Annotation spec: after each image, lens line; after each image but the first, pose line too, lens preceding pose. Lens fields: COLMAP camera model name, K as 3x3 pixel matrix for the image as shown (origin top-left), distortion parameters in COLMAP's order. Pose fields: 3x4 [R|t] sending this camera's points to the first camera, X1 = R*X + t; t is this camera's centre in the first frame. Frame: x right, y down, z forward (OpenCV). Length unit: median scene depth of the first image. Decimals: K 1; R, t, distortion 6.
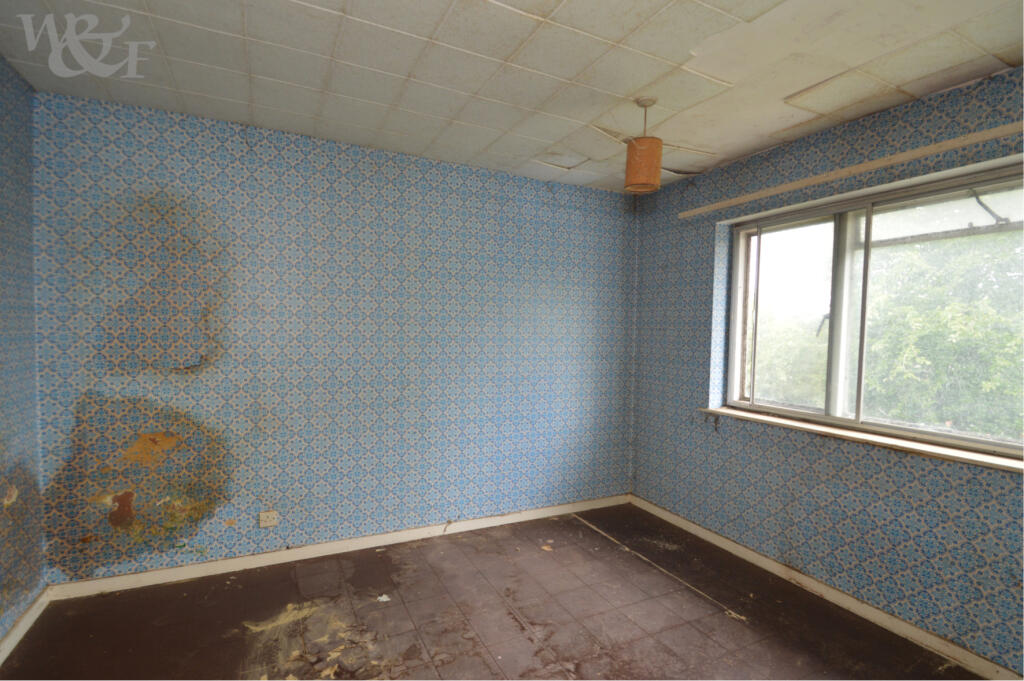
lens RADIAL K [[469.4, 0, 506.1], [0, 469.4, 342.0], [0, 0, 1]] dist [-0.024180, -0.001588]
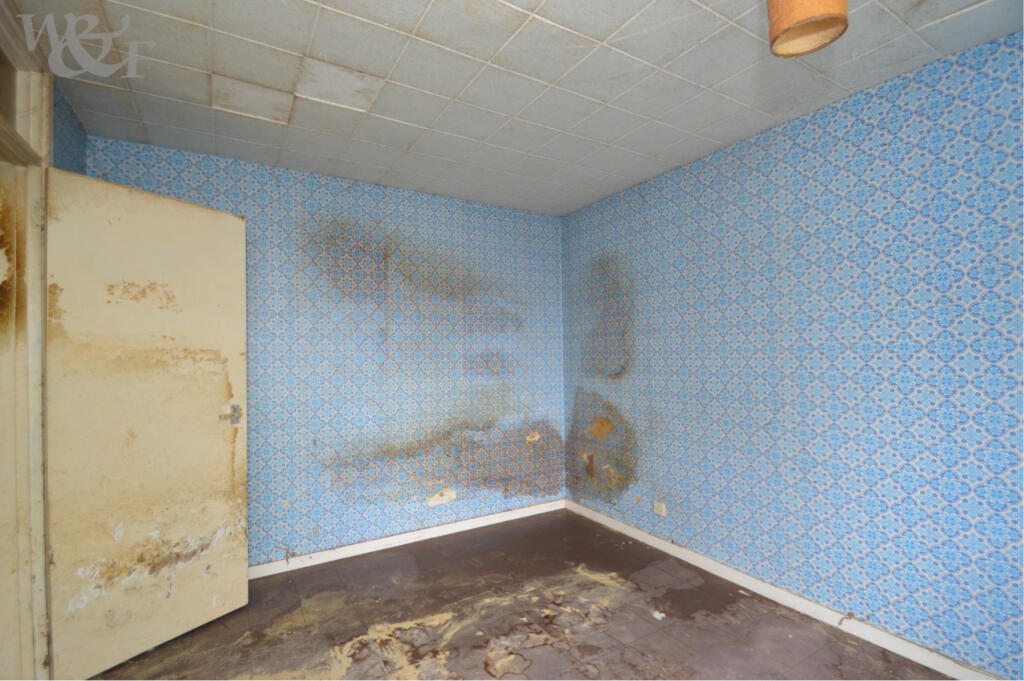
lens RADIAL K [[447.5, 0, 508.7], [0, 447.5, 341.0], [0, 0, 1]] dist [-0.020345, -0.001182]
pose [[0.101208, -0.048080, -0.993703, 0.599494], [-0.008821, 0.998749, -0.049222, 0.024857], [0.994826, 0.013747, 0.100658, 0.538389]]
